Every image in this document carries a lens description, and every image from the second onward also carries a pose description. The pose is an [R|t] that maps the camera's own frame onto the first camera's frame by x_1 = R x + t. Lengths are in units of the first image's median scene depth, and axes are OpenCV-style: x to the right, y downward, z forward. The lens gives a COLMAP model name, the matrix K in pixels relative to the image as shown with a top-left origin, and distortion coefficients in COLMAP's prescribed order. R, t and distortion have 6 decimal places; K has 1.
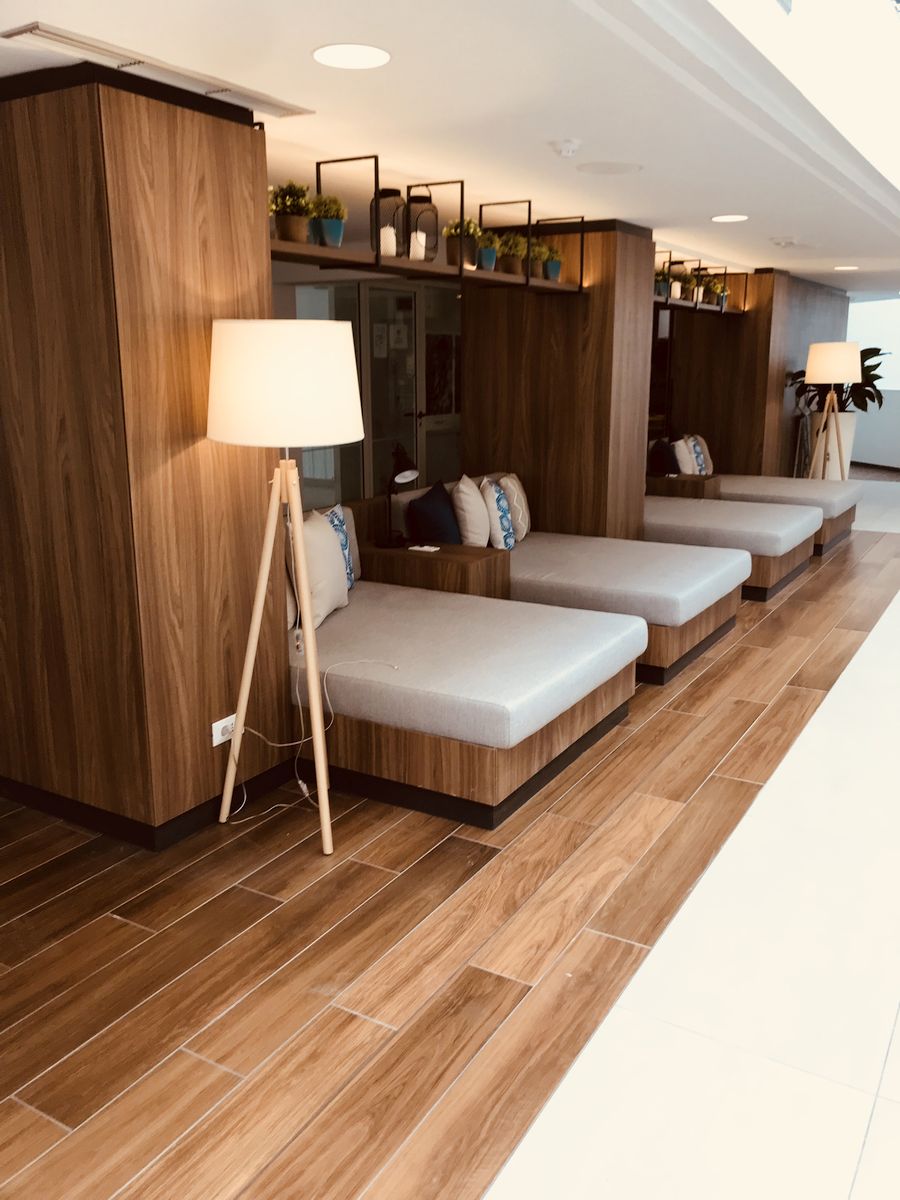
lens RADIAL K [[997.3, 0, 450.0], [0, 997.3, 600.0], [0, 0, 1]] dist [-0.000747, -0.000658]
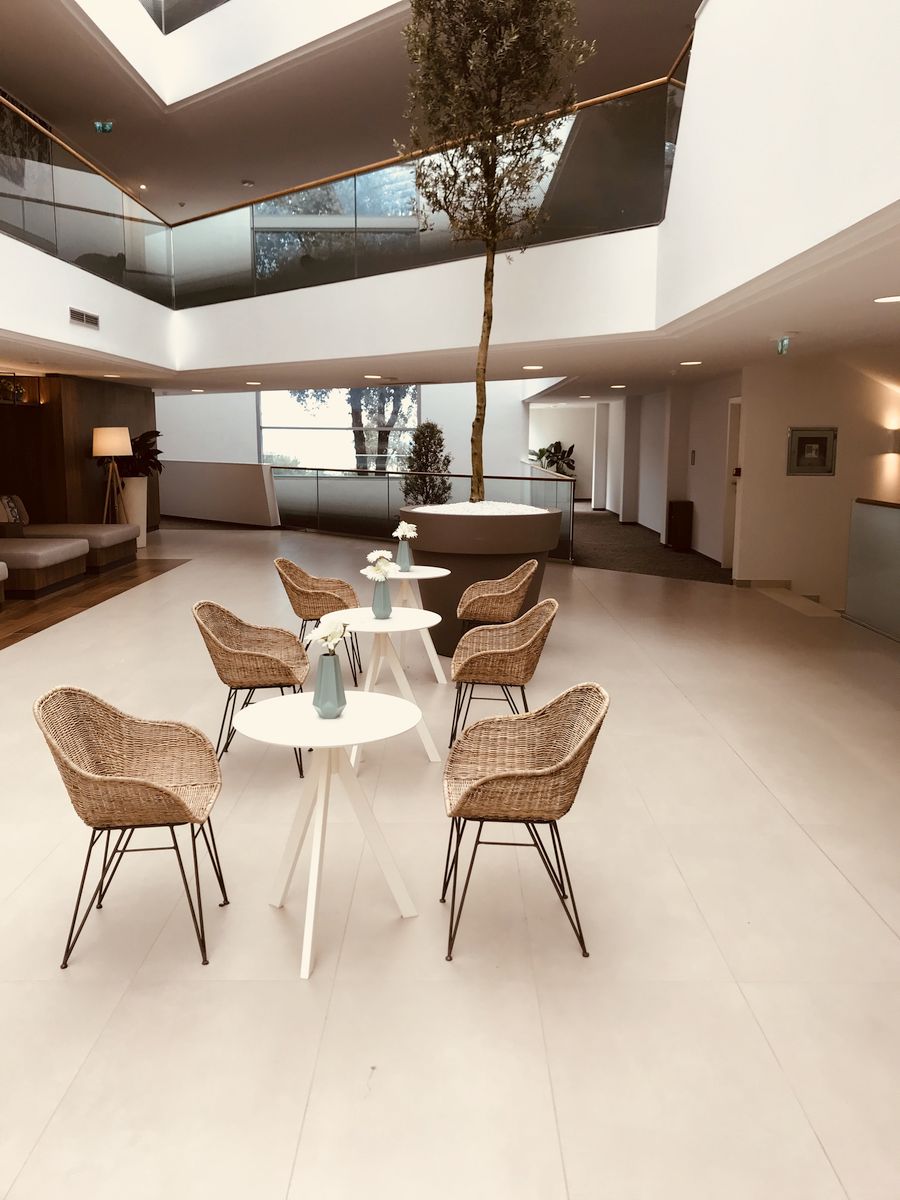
lens RADIAL K [[997.3, 0, 450.0], [0, 997.3, 600.0], [0, 0, 1]] dist [-0.000747, -0.000658]
pose [[0.863383, -0.076659, 0.498692, 0.079753], [0.114482, 0.992376, -0.045655, 0.100855], [-0.491390, 0.096509, 0.865576, -0.420731]]
